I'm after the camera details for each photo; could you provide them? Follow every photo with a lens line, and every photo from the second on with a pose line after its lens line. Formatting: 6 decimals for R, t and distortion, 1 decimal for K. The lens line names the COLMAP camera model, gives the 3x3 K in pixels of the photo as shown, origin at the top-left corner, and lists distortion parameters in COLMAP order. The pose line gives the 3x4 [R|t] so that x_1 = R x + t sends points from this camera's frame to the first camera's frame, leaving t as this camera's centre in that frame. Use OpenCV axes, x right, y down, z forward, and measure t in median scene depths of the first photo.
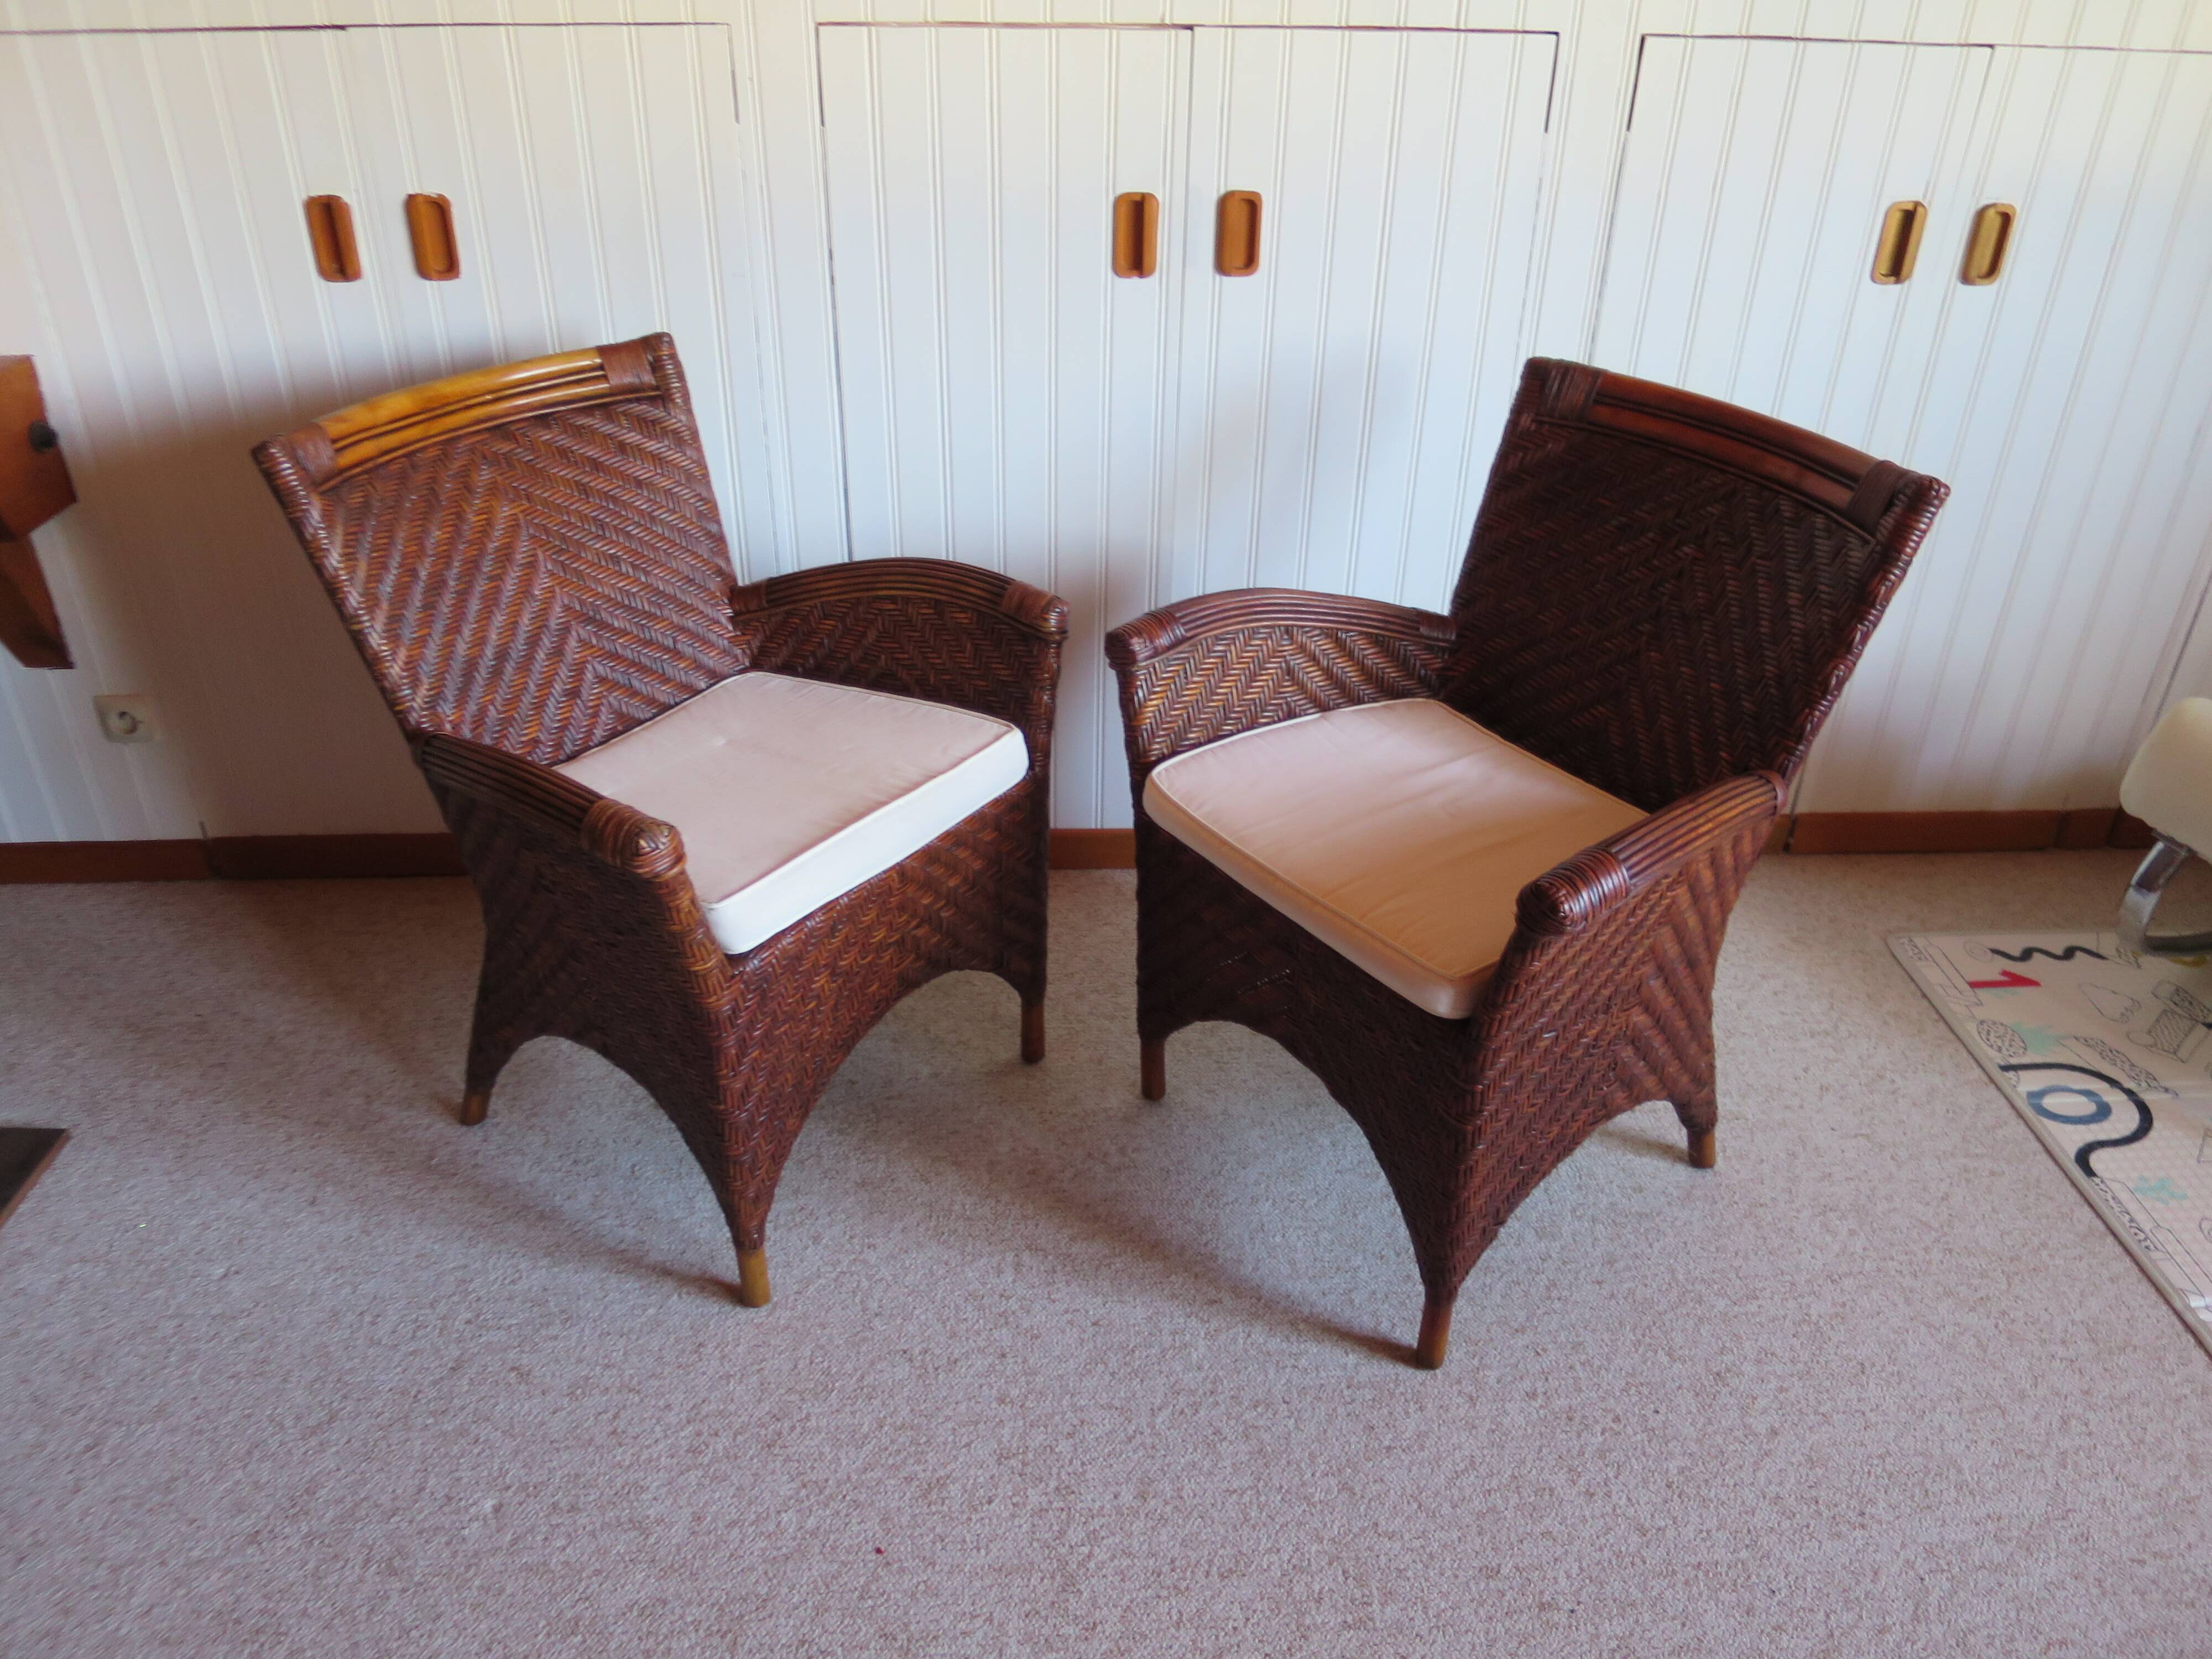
lens RADIAL K [[1632.2, 0, 1139.3], [0, 1632.2, 827.1], [0, 0, 1]] dist [-0.005696, -0.151593]
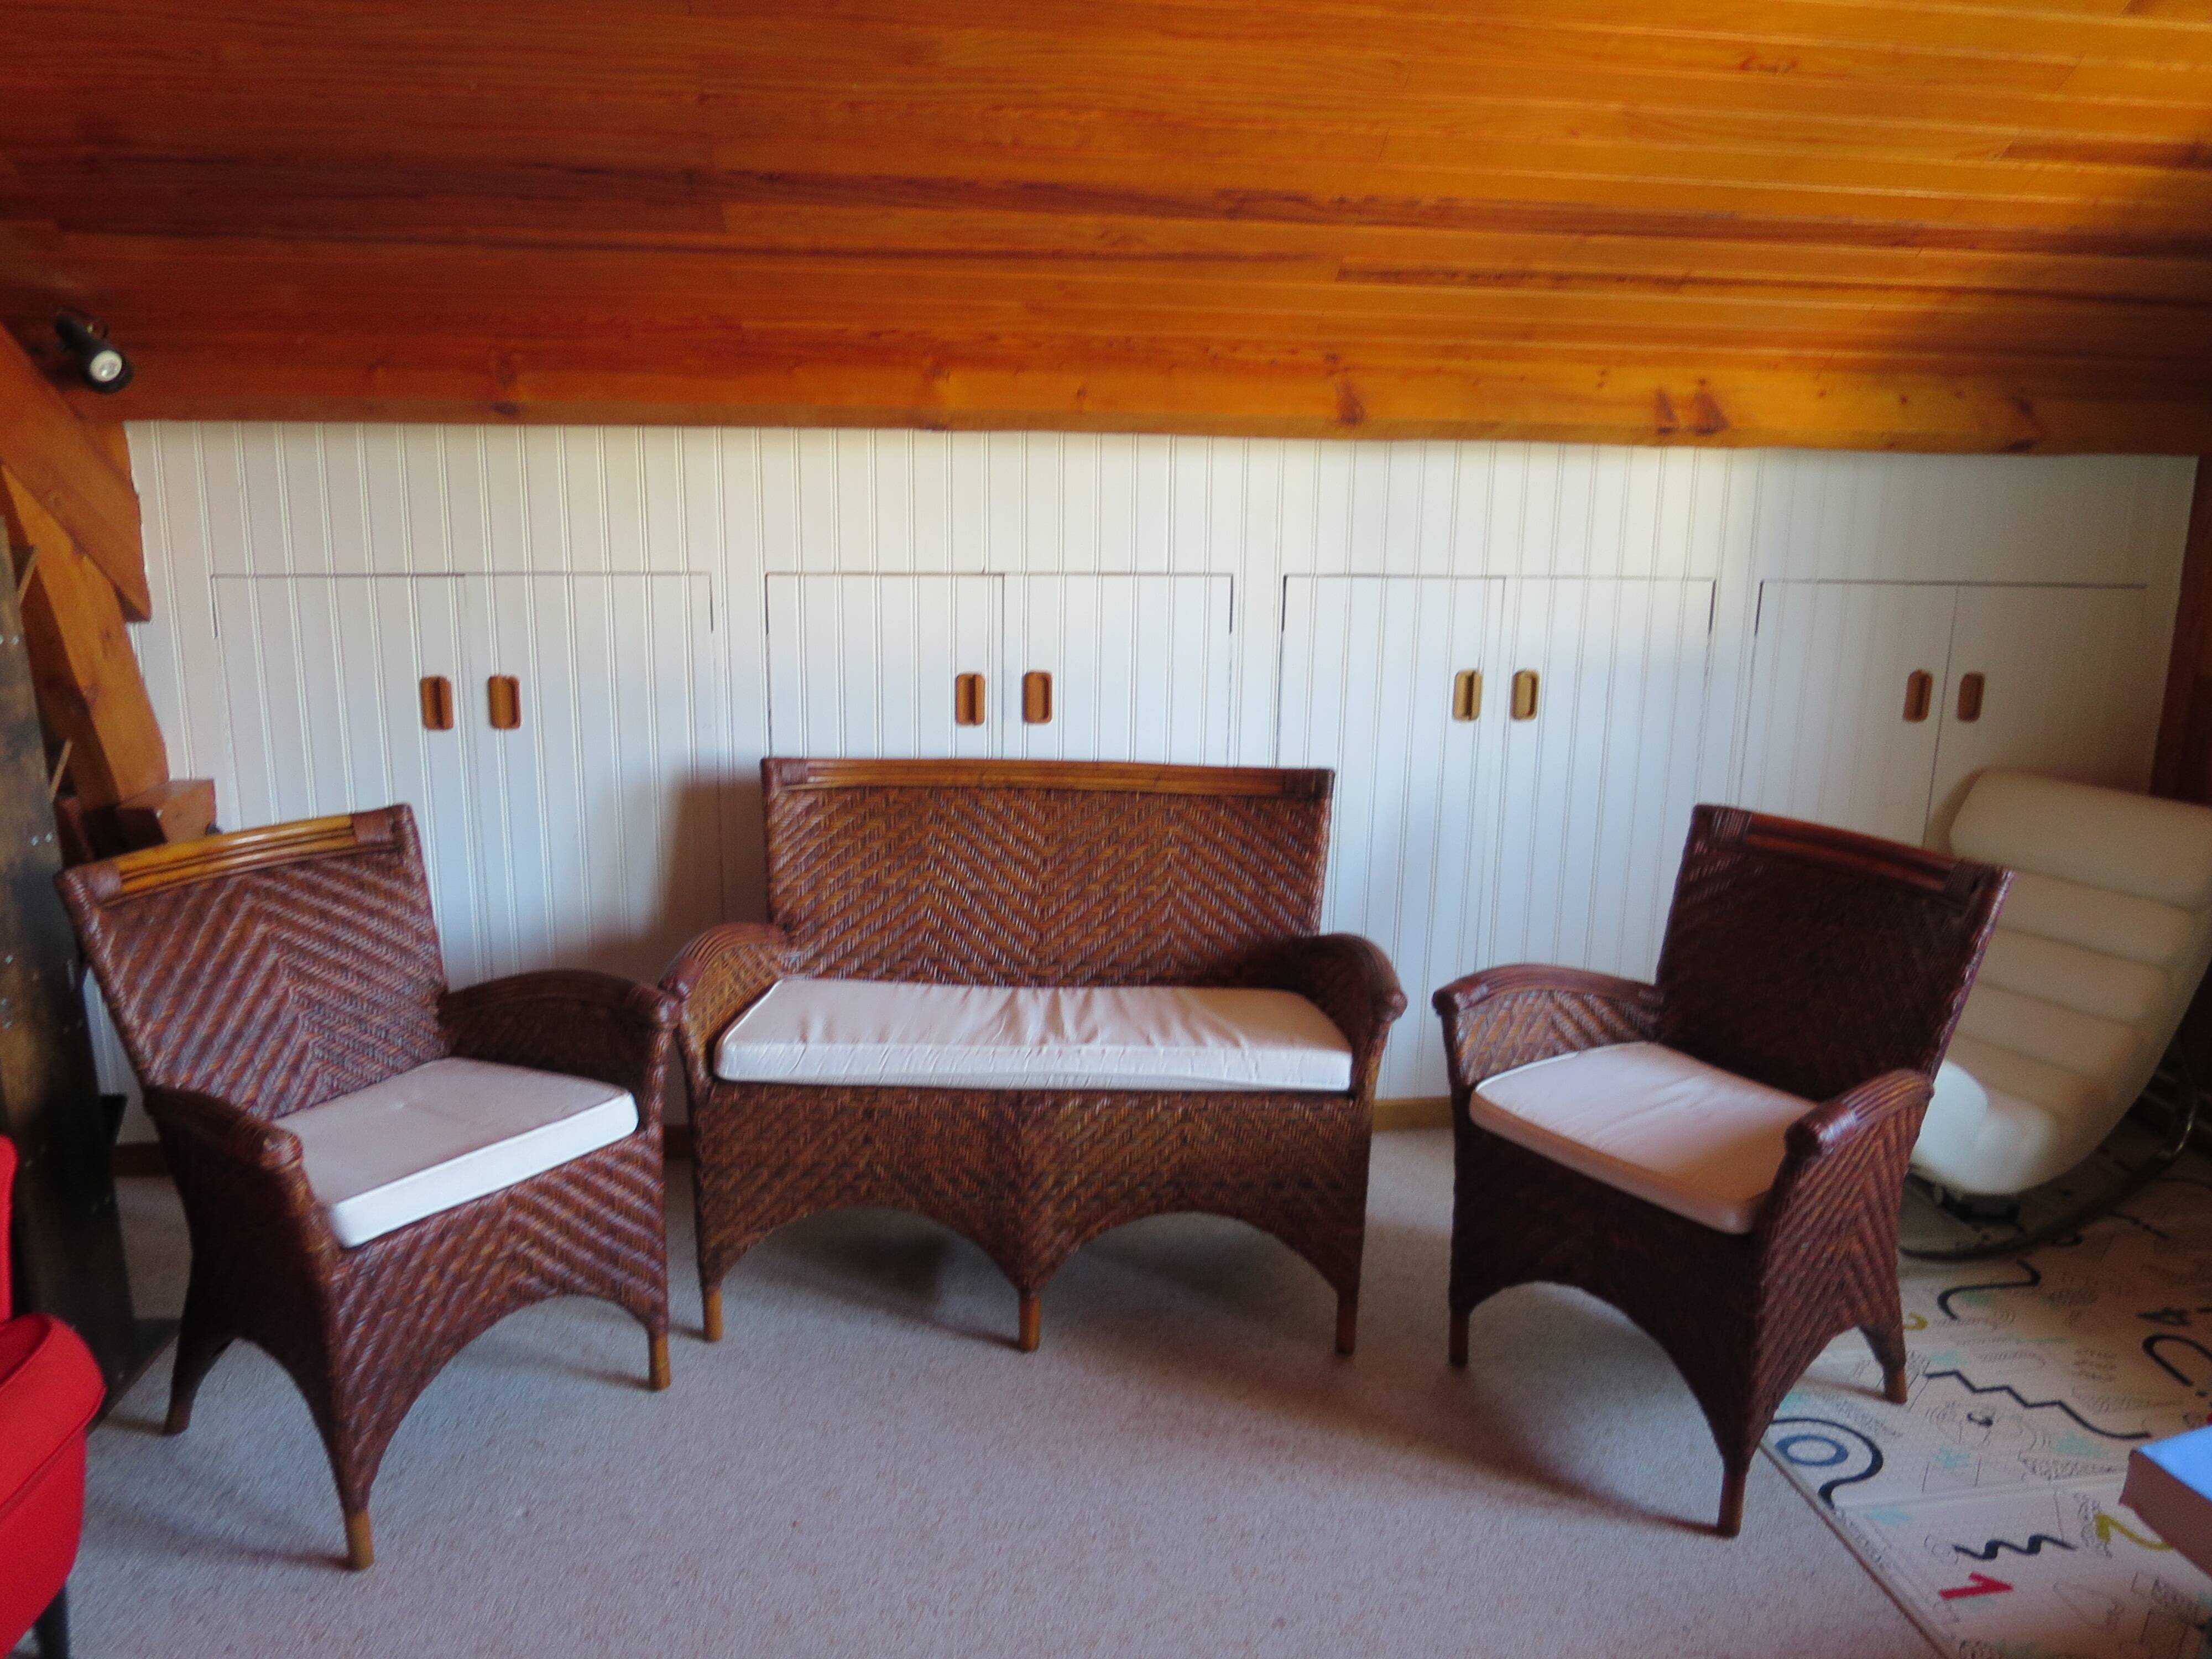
lens RADIAL K [[1767.8, 0, 1106.0], [0, 1767.8, 829.5], [0, 0, 1]] dist [-0.008483, 0.066611]
pose [[0.998998, -0.003011, -0.044644, 0.370599], [-0.010035, 0.957243, -0.289110, 0.140441], [0.043606, 0.289269, 0.956254, -0.388573]]
